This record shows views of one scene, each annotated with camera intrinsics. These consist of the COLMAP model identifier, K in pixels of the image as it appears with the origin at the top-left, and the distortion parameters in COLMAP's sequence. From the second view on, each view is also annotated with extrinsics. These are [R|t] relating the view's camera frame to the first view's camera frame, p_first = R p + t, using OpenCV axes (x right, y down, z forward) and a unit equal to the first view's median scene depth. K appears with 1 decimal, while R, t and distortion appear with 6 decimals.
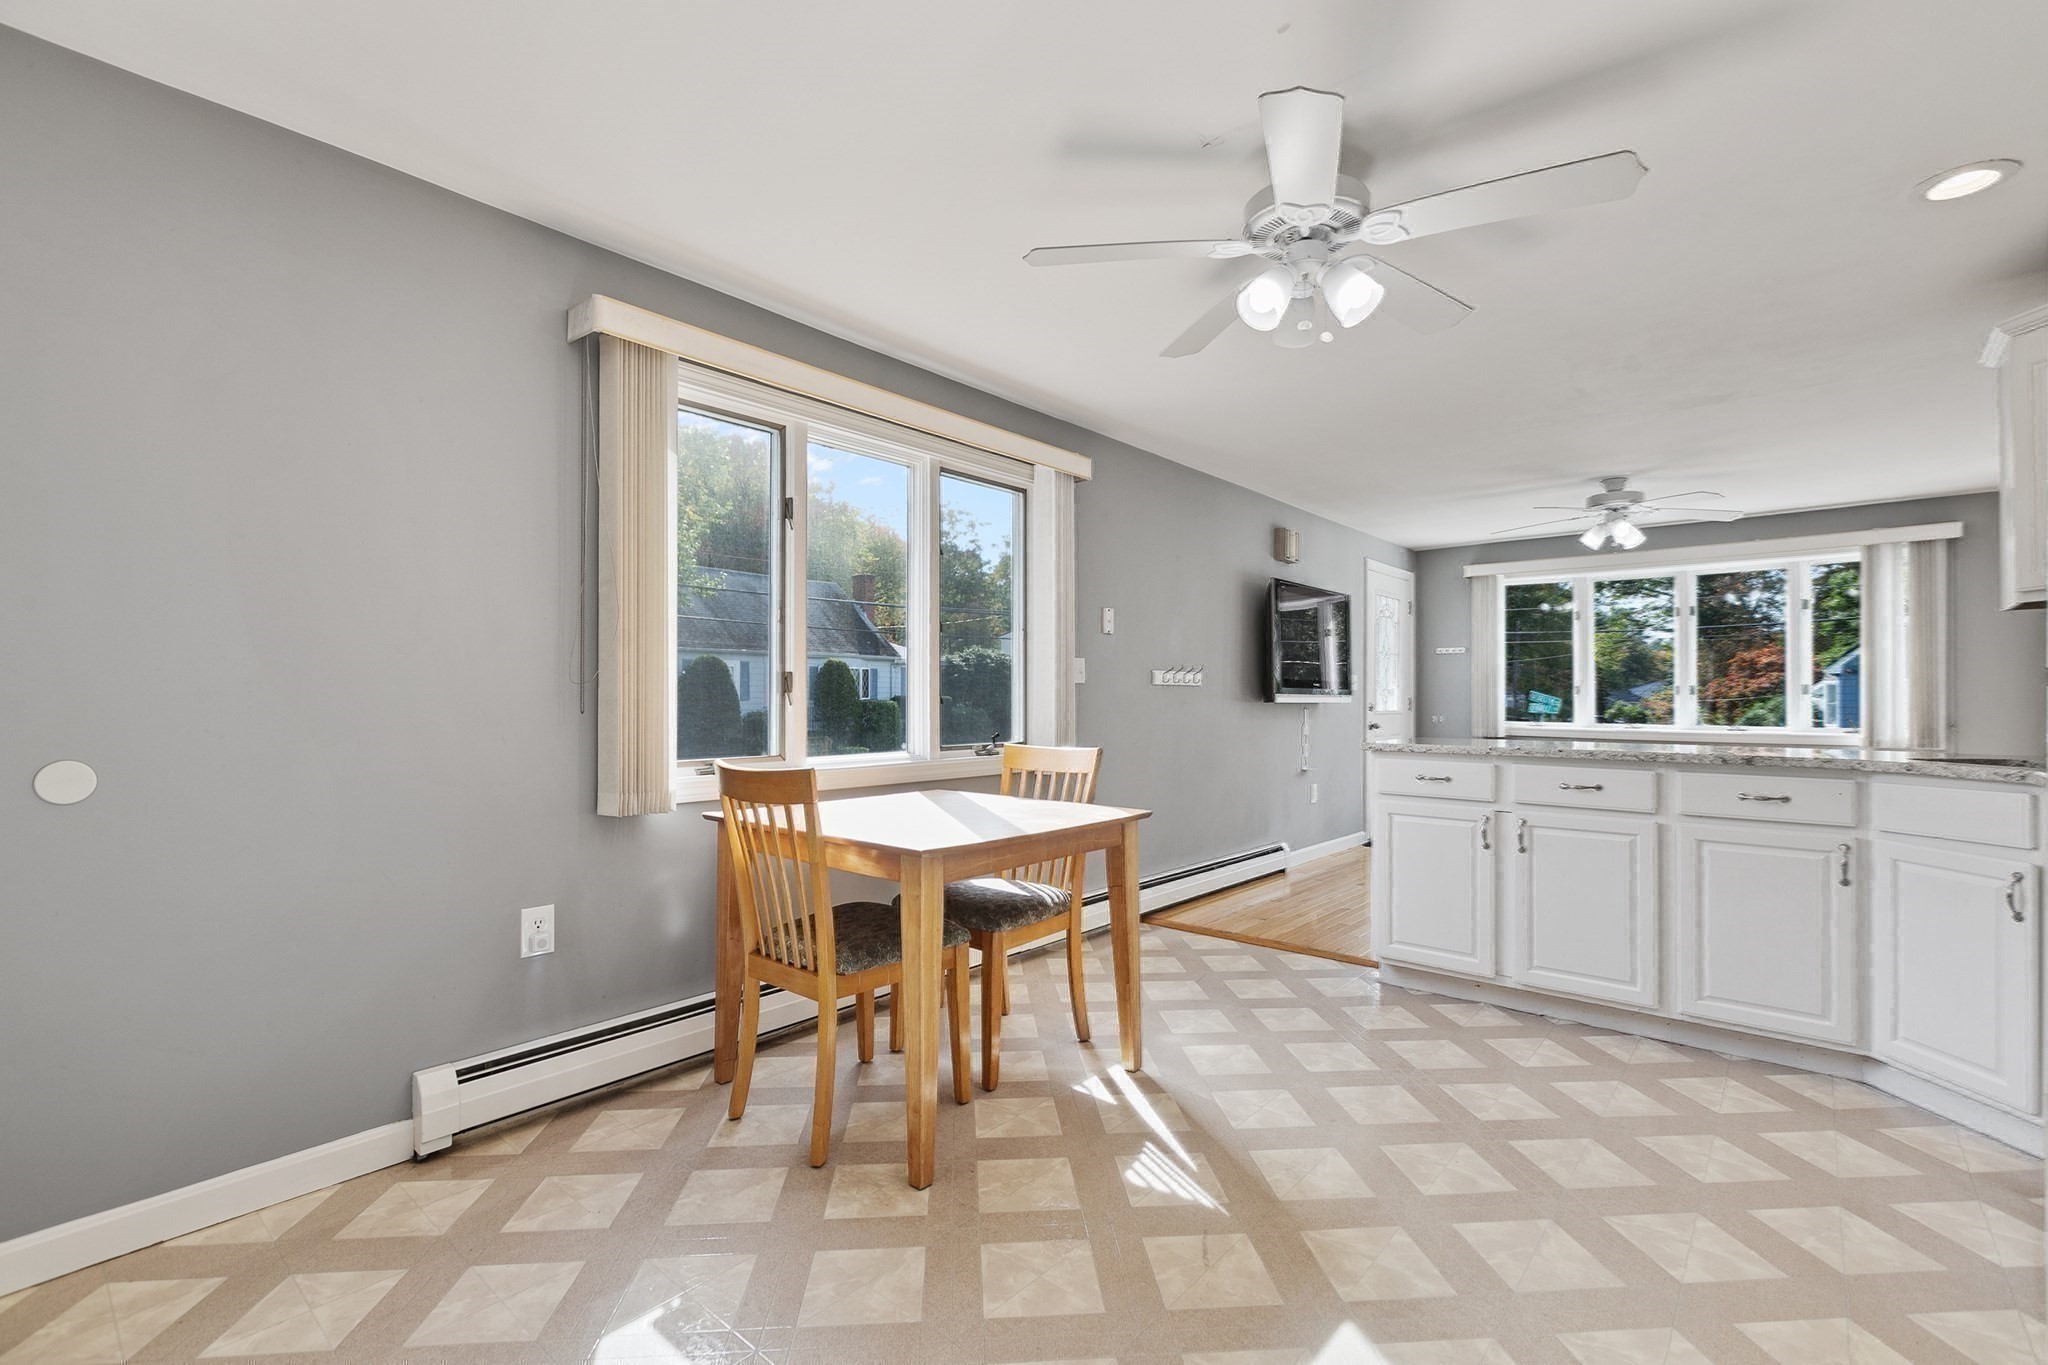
lens RADIAL K [[910.7, 0, 1025.1], [0, 910.7, 688.0], [0, 0, 1]] dist [0.001209, -0.001712]
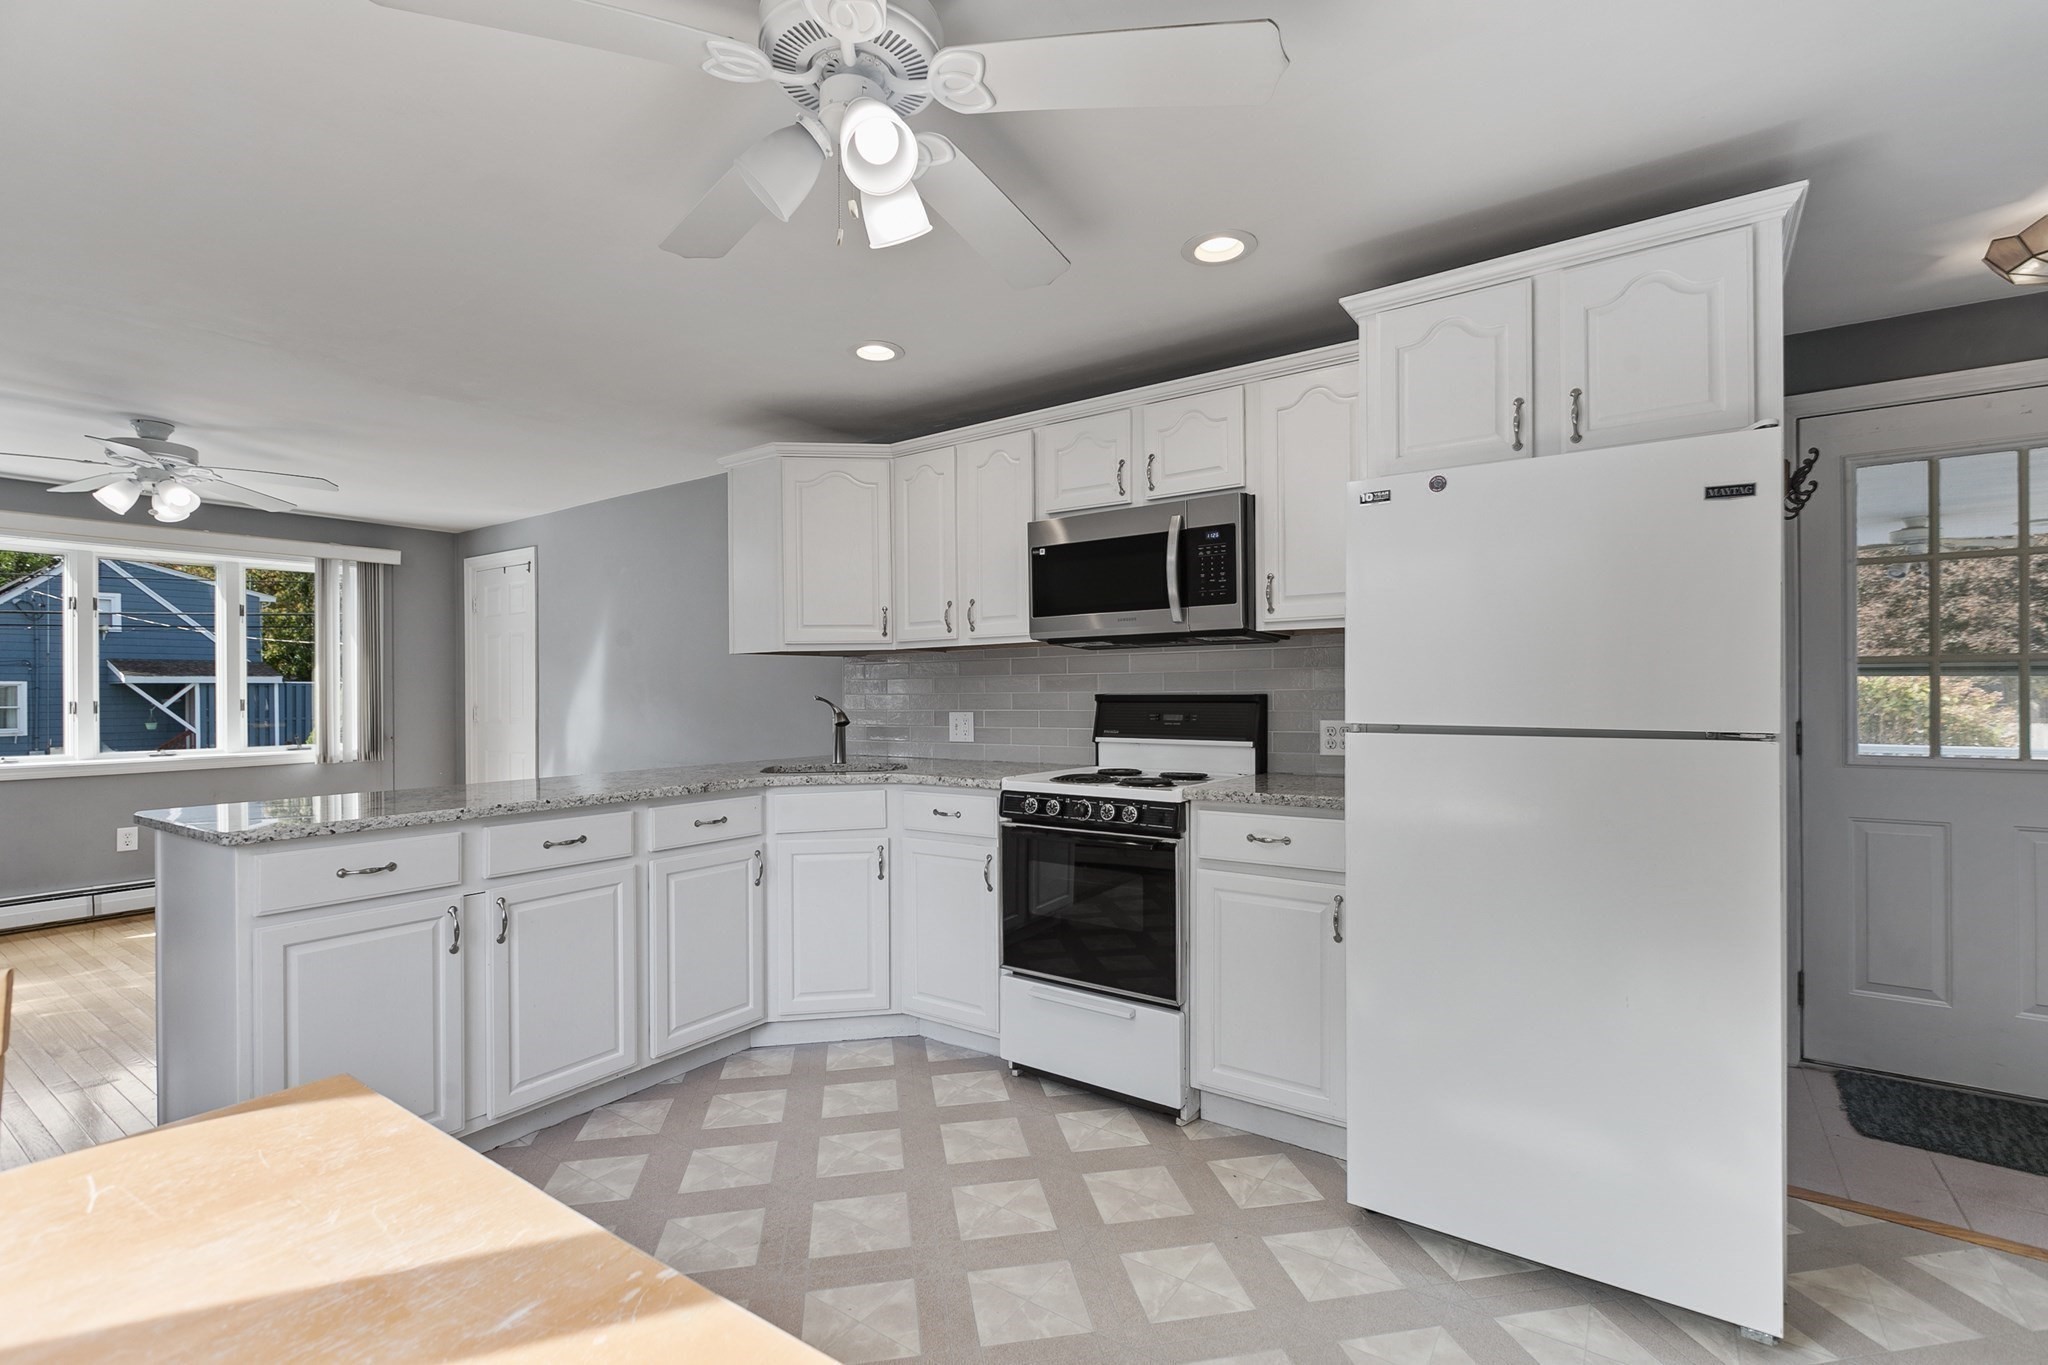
lens RADIAL K [[910.7, 0, 1035.2], [0, 910.7, 684.8], [0, 0, 1]] dist [0.001209, -0.001712]
pose [[-0.114992, 0.006085, 0.993348, -0.257513], [-0.002066, 0.999978, -0.006365, -0.029023], [-0.993364, -0.002785, -0.114977, 0.646589]]
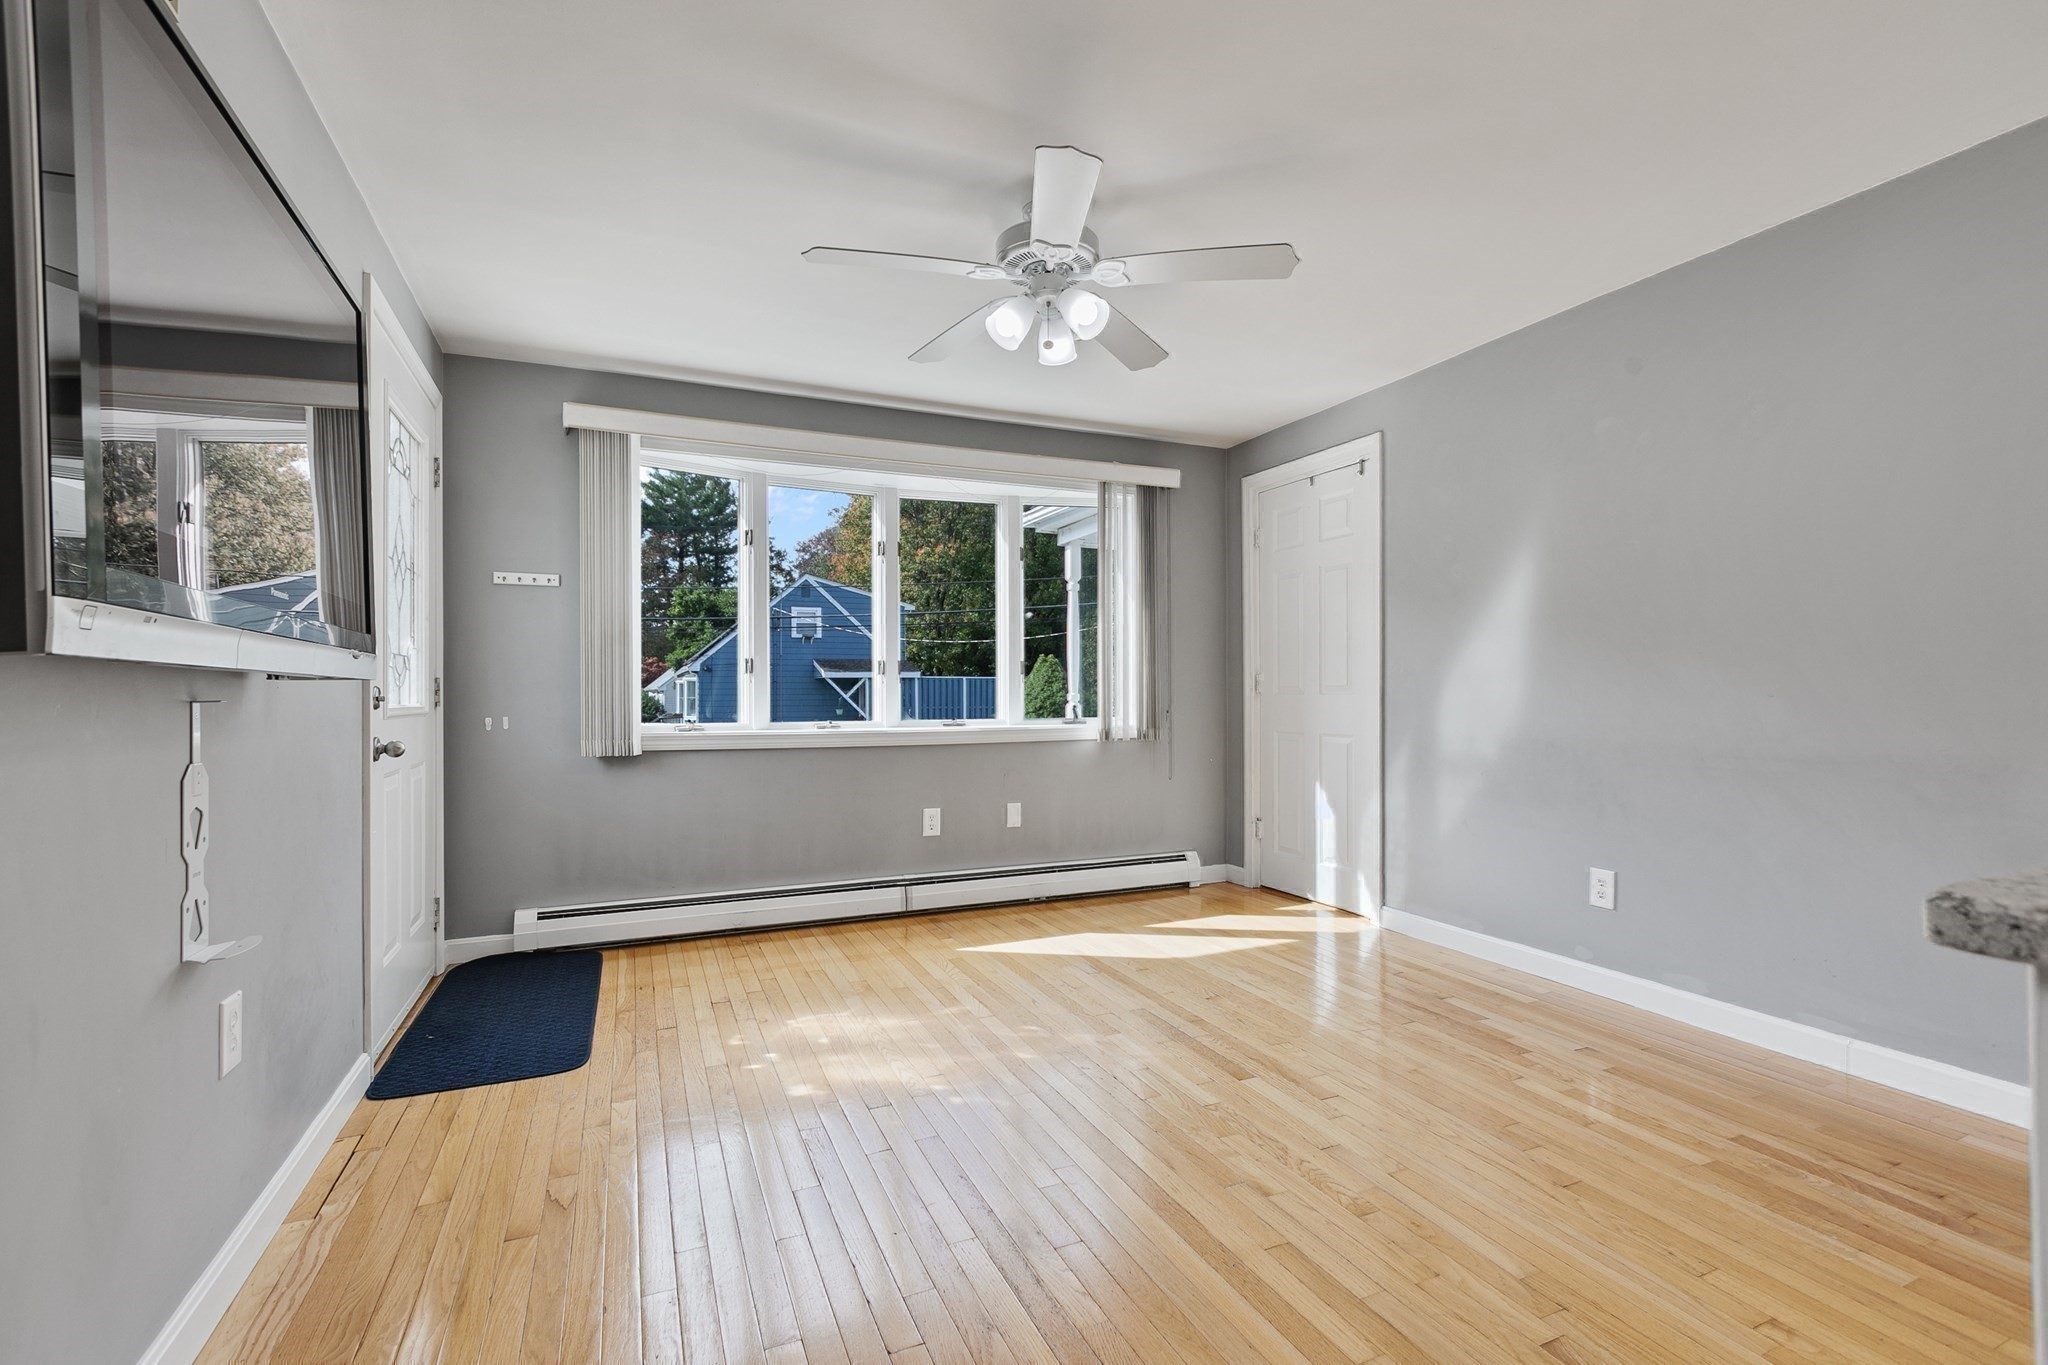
lens RADIAL K [[910.7, 0, 1018.5], [0, 910.7, 691.1], [0, 0, 1]] dist [0.001209, -0.001712]
pose [[0.429883, -0.000717, 0.902884, 0.357219], [-0.004492, 0.999986, 0.002933, 0.036141], [-0.902873, -0.005317, 0.429874, 1.358931]]
